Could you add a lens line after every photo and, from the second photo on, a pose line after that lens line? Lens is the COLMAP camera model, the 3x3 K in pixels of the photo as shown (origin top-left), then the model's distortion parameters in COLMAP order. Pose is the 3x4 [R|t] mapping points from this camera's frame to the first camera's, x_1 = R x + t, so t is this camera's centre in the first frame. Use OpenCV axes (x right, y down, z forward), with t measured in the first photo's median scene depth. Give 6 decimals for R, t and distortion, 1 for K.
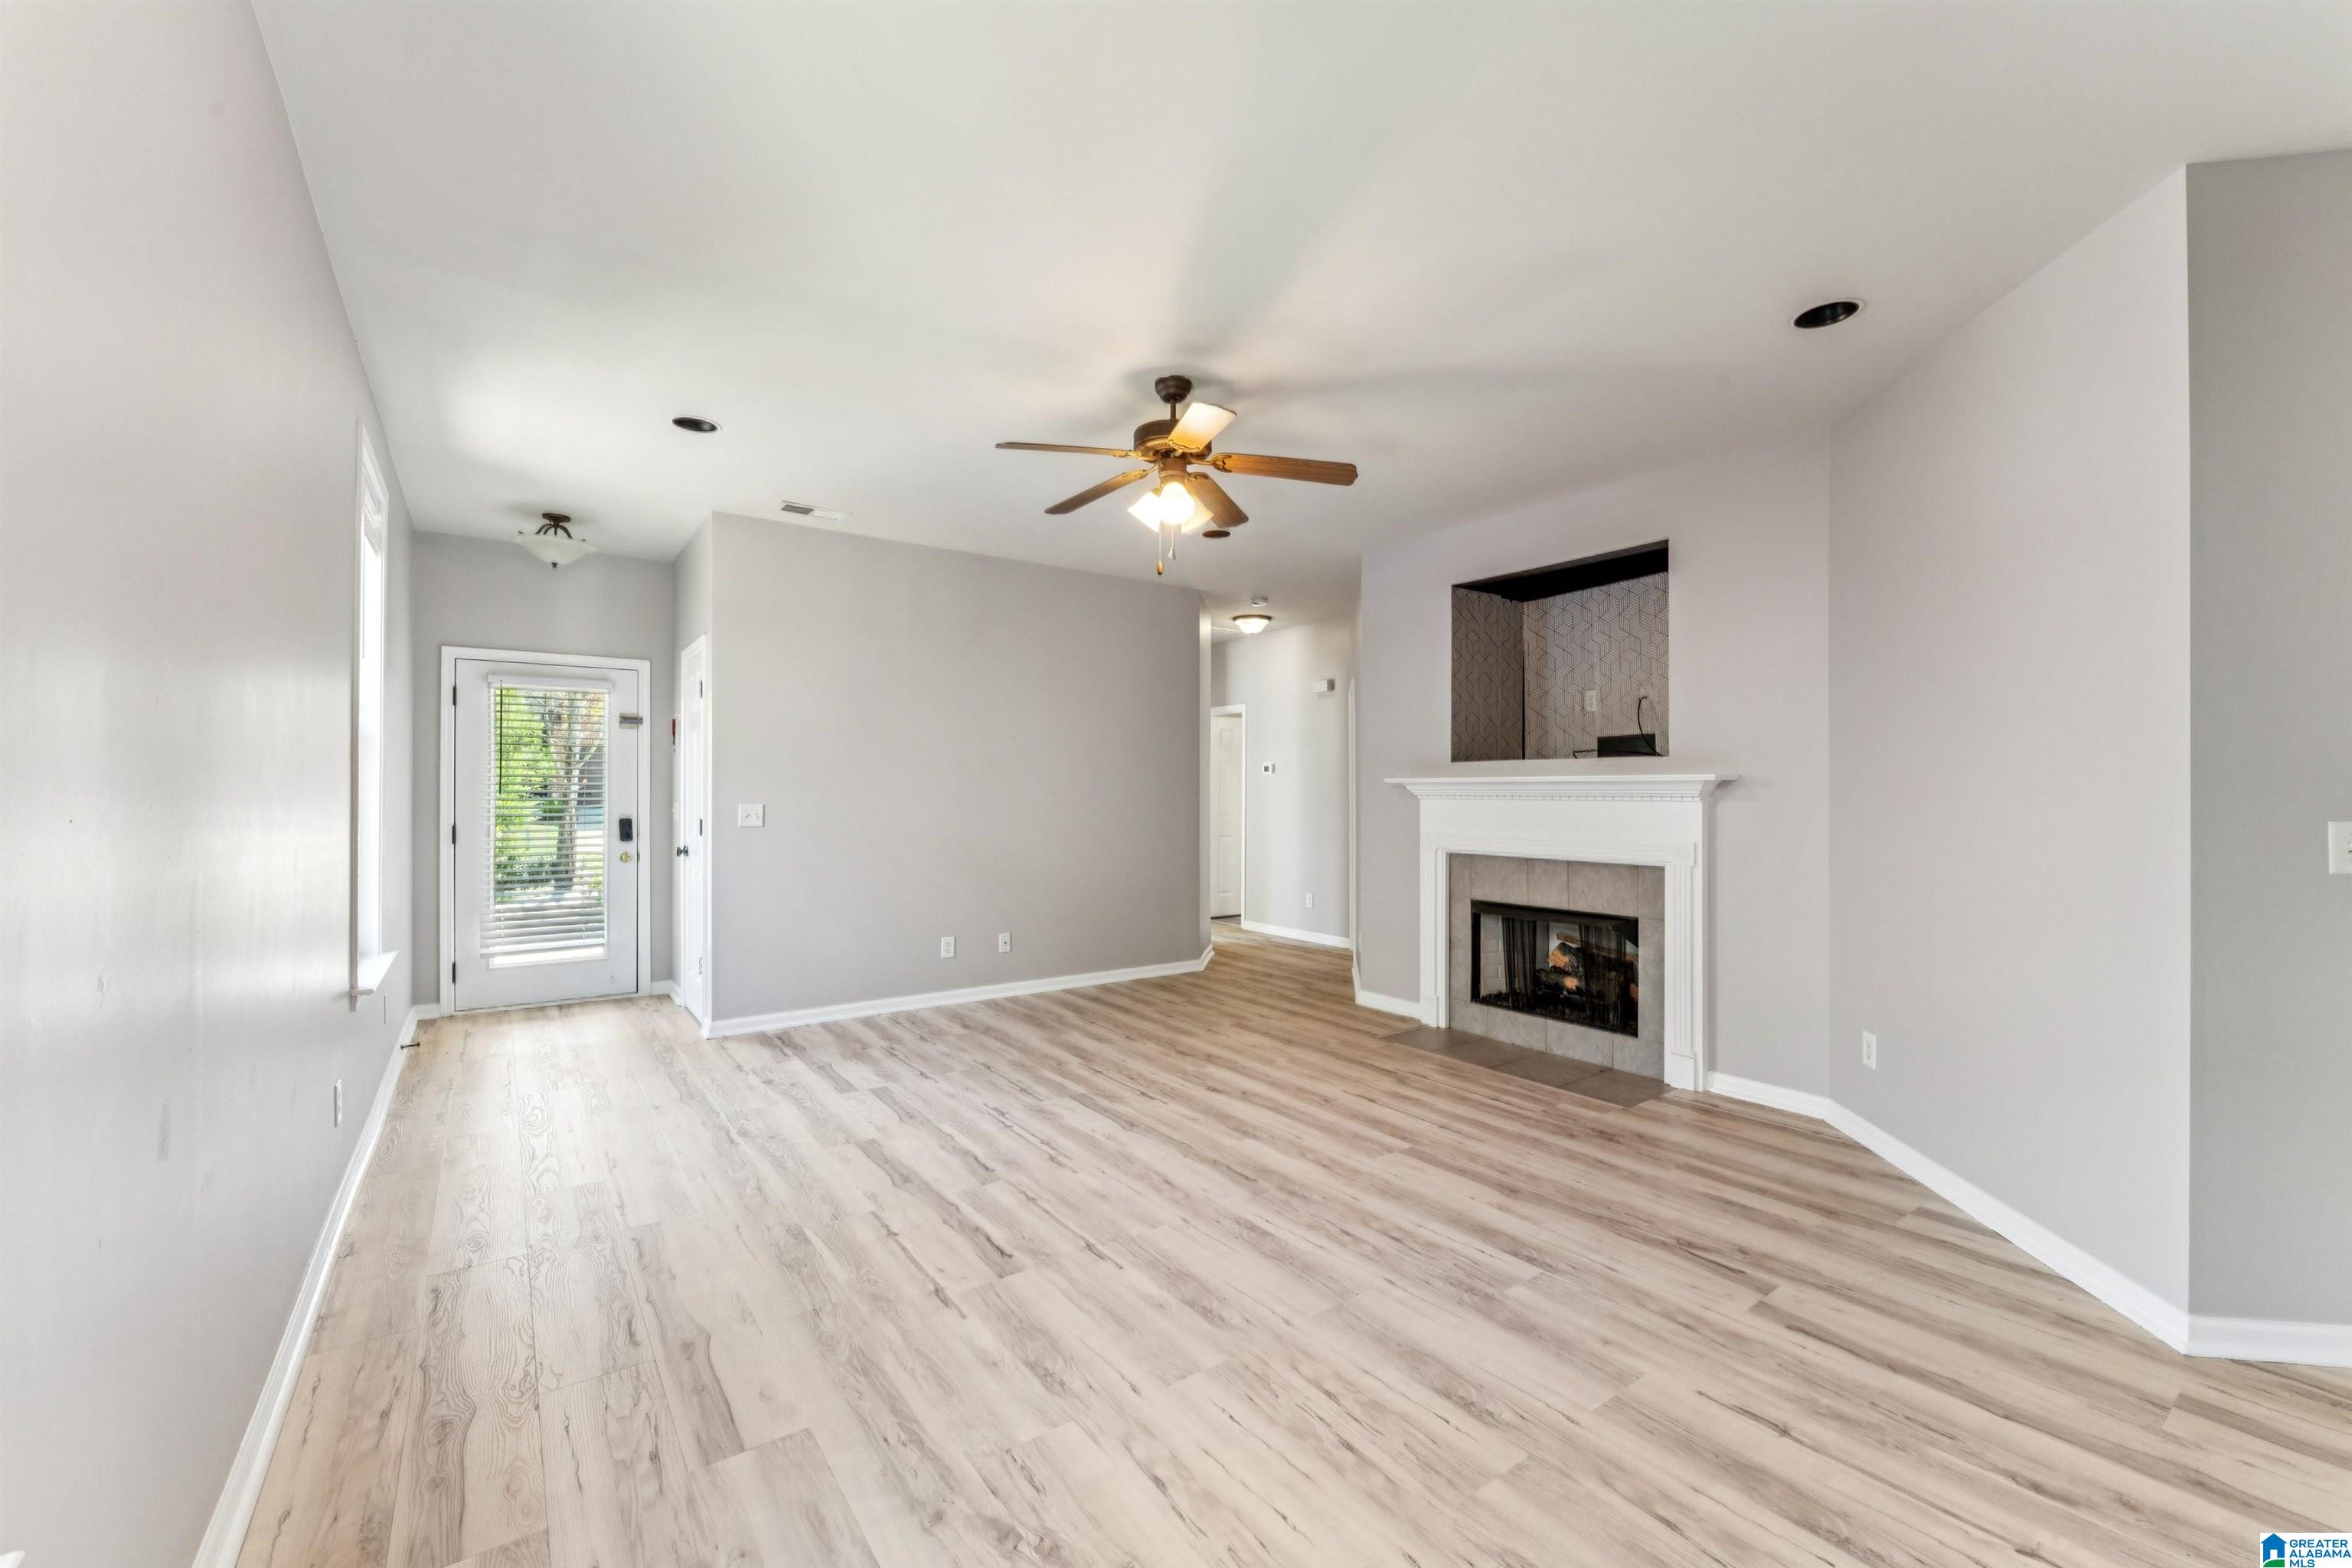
lens RADIAL K [[935.4, 0, 1175.0], [0, 935.4, 794.9], [0, 0, 1]] dist [0.007911, -0.000105]
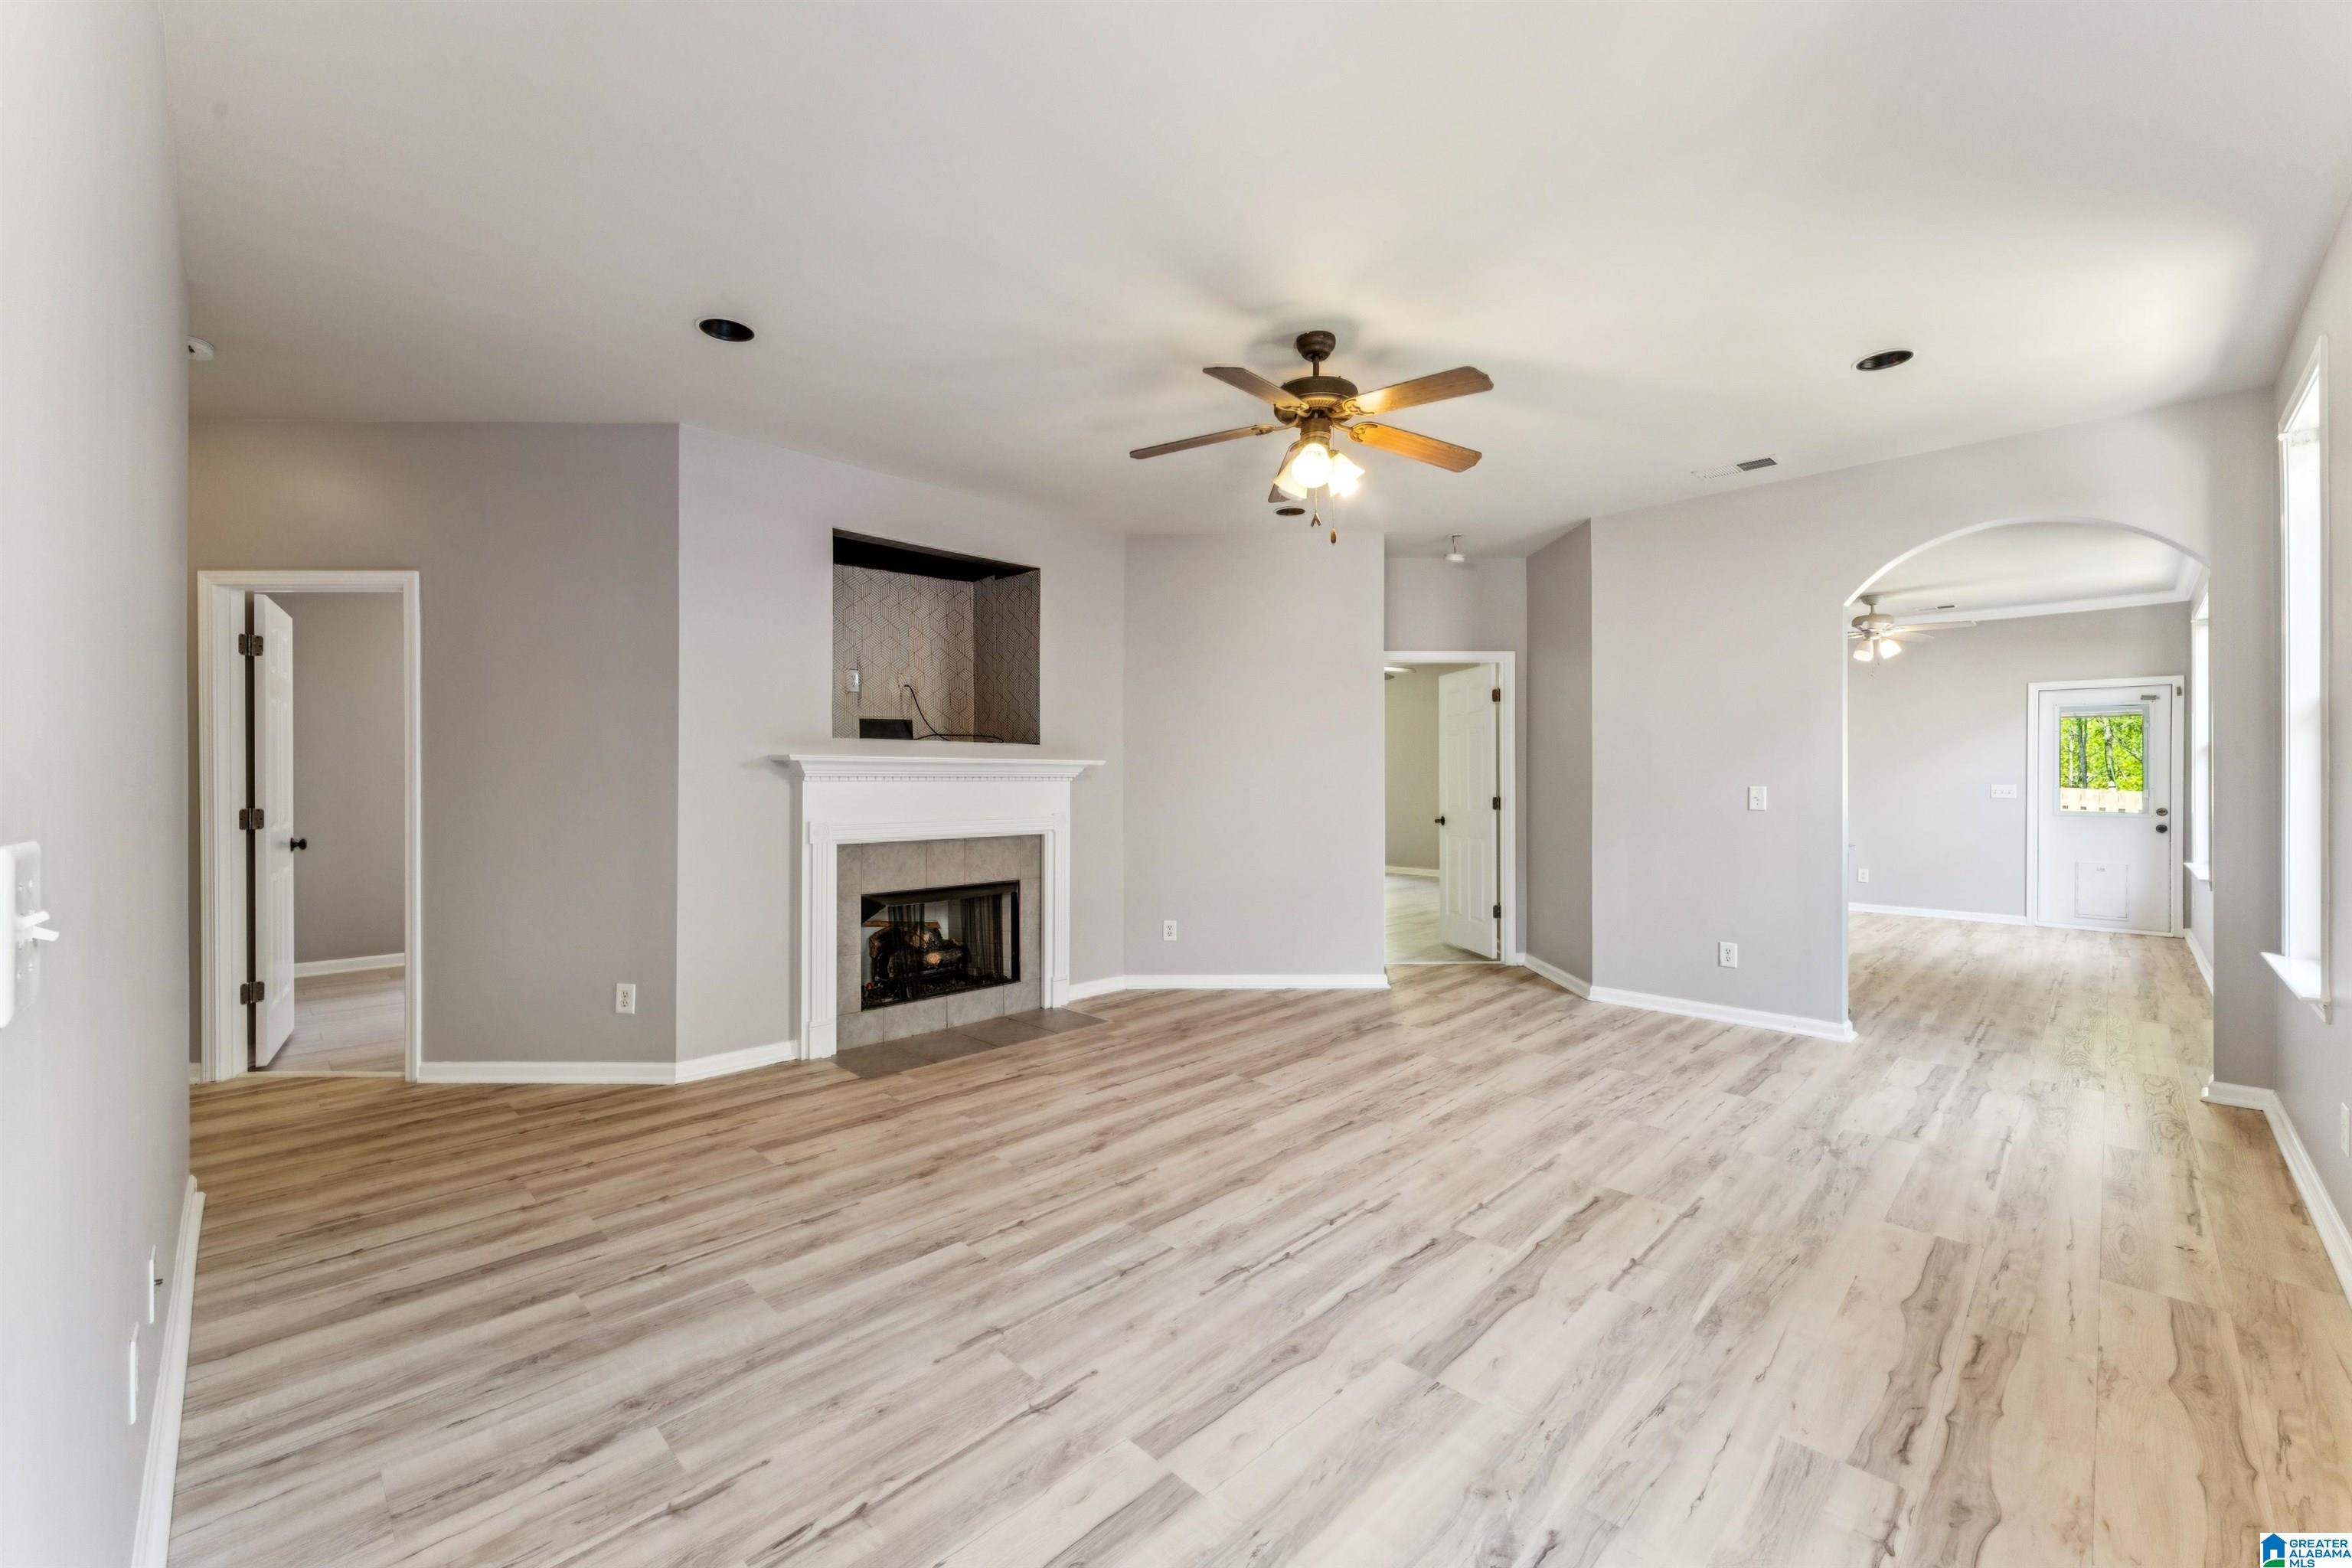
lens RADIAL K [[935.4, 0, 1175.0], [0, 935.4, 794.9], [0, 0, 1]] dist [0.007911, -0.000105]
pose [[-0.157465, -0.019538, 0.987331, -0.816877], [-0.000675, 0.999806, 0.019677, -0.000264], [-0.987524, 0.002432, -0.157447, 1.154957]]
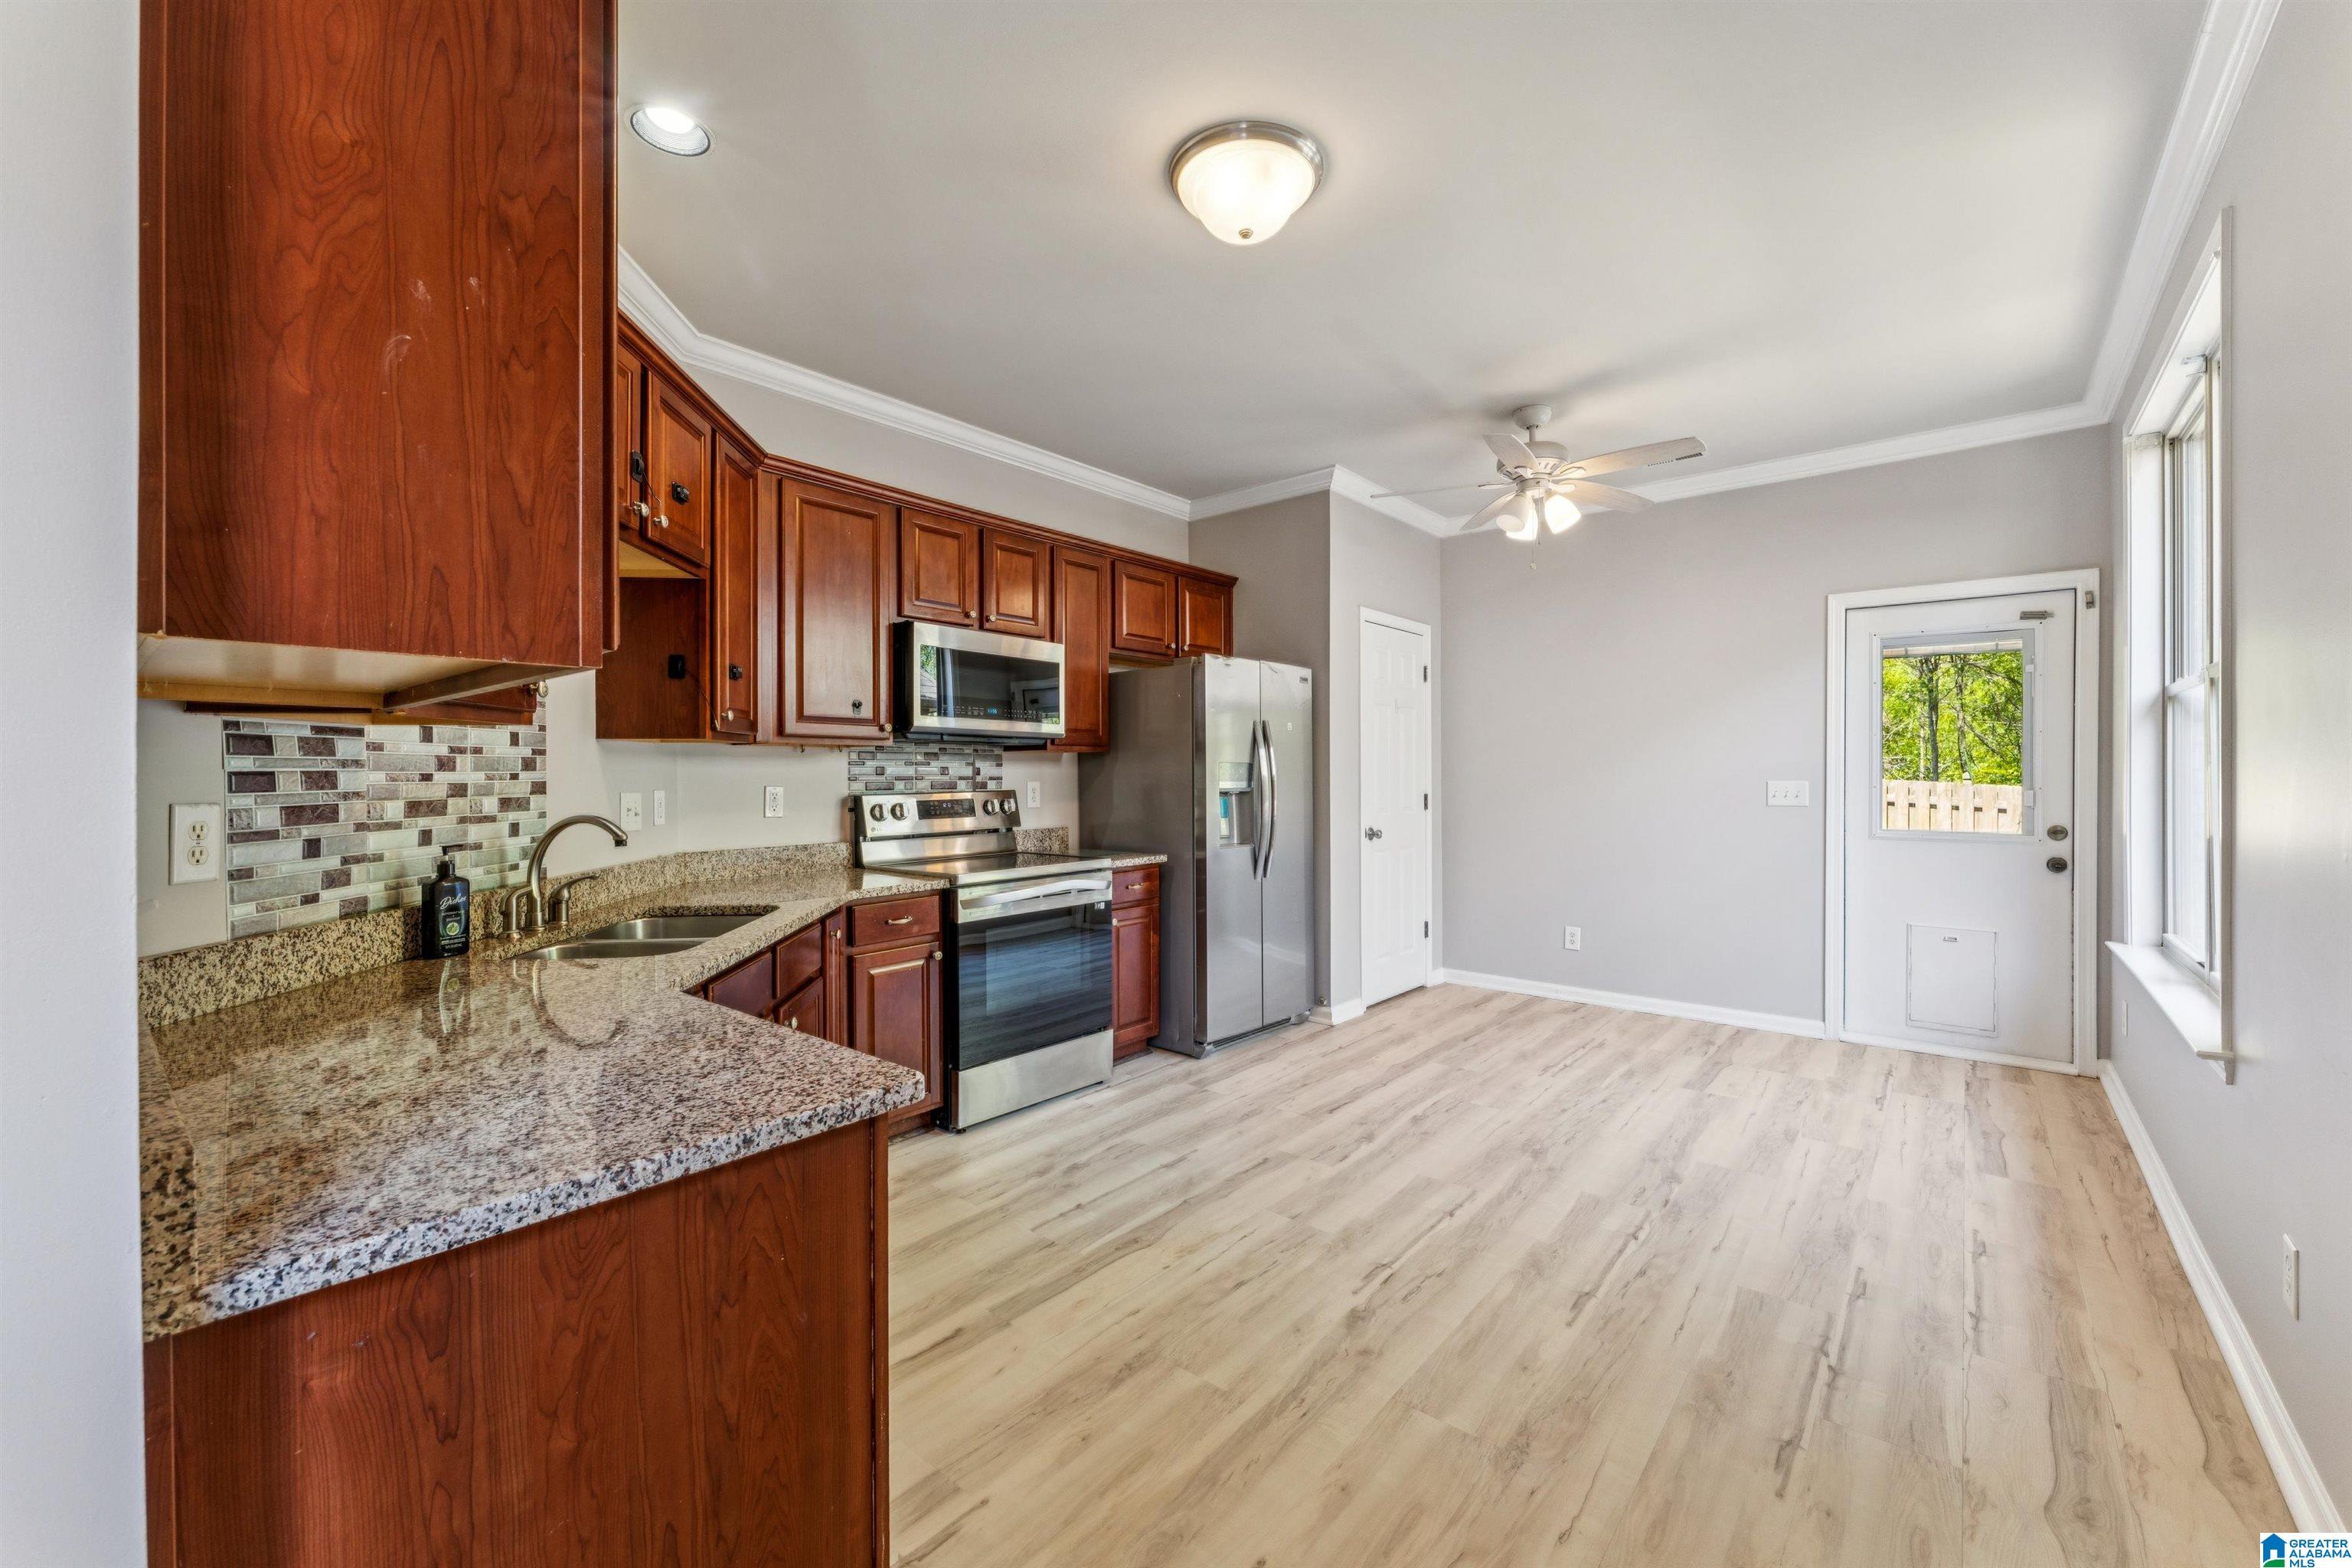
lens RADIAL K [[942.6, 0, 1169.8], [0, 942.6, 766.3], [0, 0, 1]] dist [0.009346, 0.000618]
pose [[-0.239741, -0.002478, 0.970834, -0.601233], [-0.003374, 0.999993, 0.001719, -0.000347], [-0.970831, -0.002864, -0.239748, 0.860835]]
